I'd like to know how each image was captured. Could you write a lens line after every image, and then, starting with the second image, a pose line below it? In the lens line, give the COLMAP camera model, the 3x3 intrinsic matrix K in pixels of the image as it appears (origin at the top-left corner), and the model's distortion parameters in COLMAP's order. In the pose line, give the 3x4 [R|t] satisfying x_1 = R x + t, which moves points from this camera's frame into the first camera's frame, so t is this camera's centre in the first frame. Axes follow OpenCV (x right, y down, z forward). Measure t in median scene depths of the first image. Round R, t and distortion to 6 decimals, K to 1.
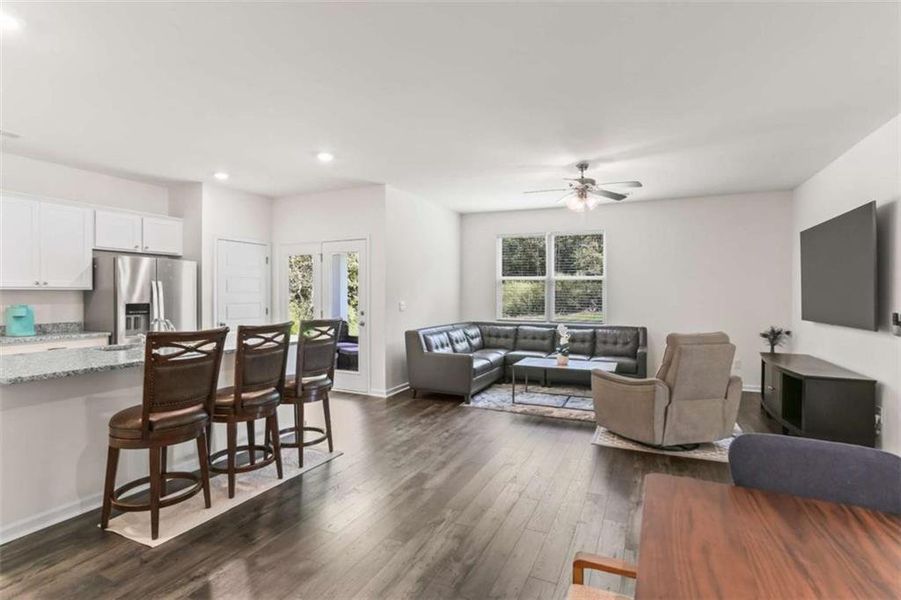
lens RADIAL K [[439.1, 0, 454.7], [0, 439.1, 290.9], [0, 0, 1]] dist [0.000191, 0.000846]
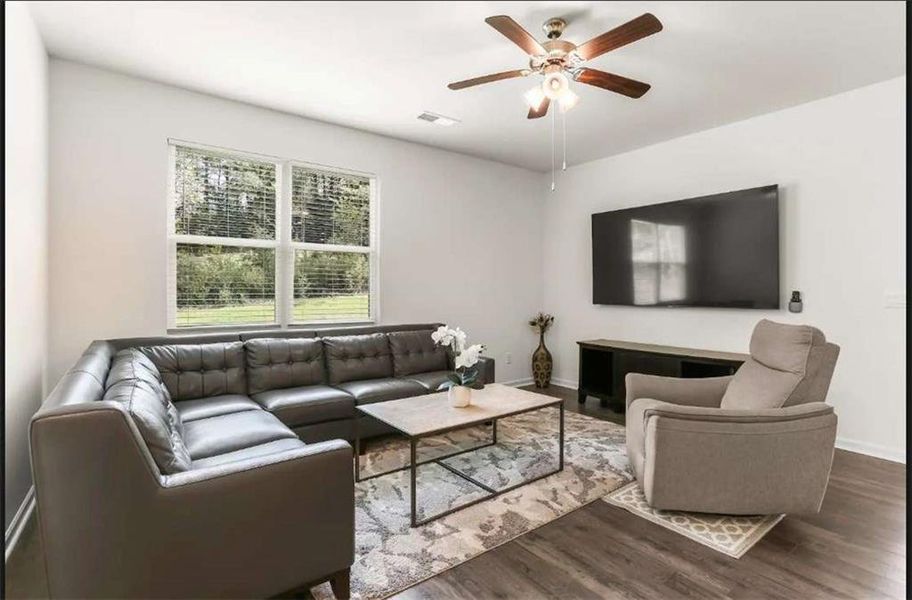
lens RADIAL K [[439.3, 0, 457.6], [0, 439.3, 288.4], [0, 0, 1]] dist [-0.003260, -0.000059]
pose [[0.481065, 0.004881, 0.876672, -0.193374], [-0.006759, 0.999975, -0.001859, 0.031285], [-0.876659, -0.005032, 0.481086, 0.723748]]
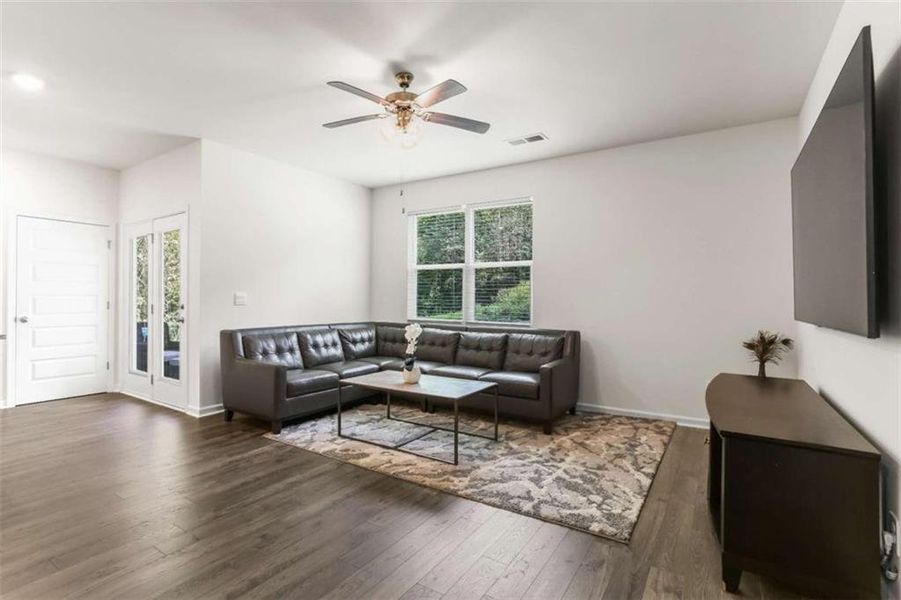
lens RADIAL K [[427.3, 0, 445.4], [0, 427.3, 295.2], [0, 0, 1]] dist [-0.026428, 0.000487]
pose [[0.987460, 0.001427, -0.157865, 0.380318], [-0.002211, 0.999986, -0.004793, 0.033223], [0.157856, 0.005082, 0.987449, 0.340330]]
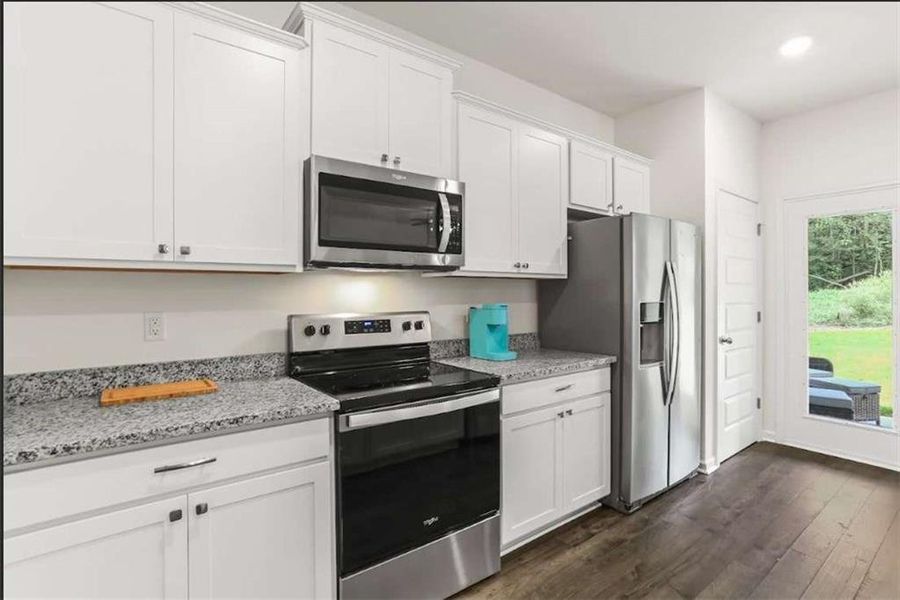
lens RADIAL K [[426.8, 0, 444.9], [0, 426.8, 295.2], [0, 0, 1]] dist [-0.026428, 0.000487]
pose [[0.871331, -0.001203, -0.490695, -0.576156], [0.006265, 0.999943, 0.008674, 0.010430], [0.490656, -0.010632, 0.871288, 0.360878]]
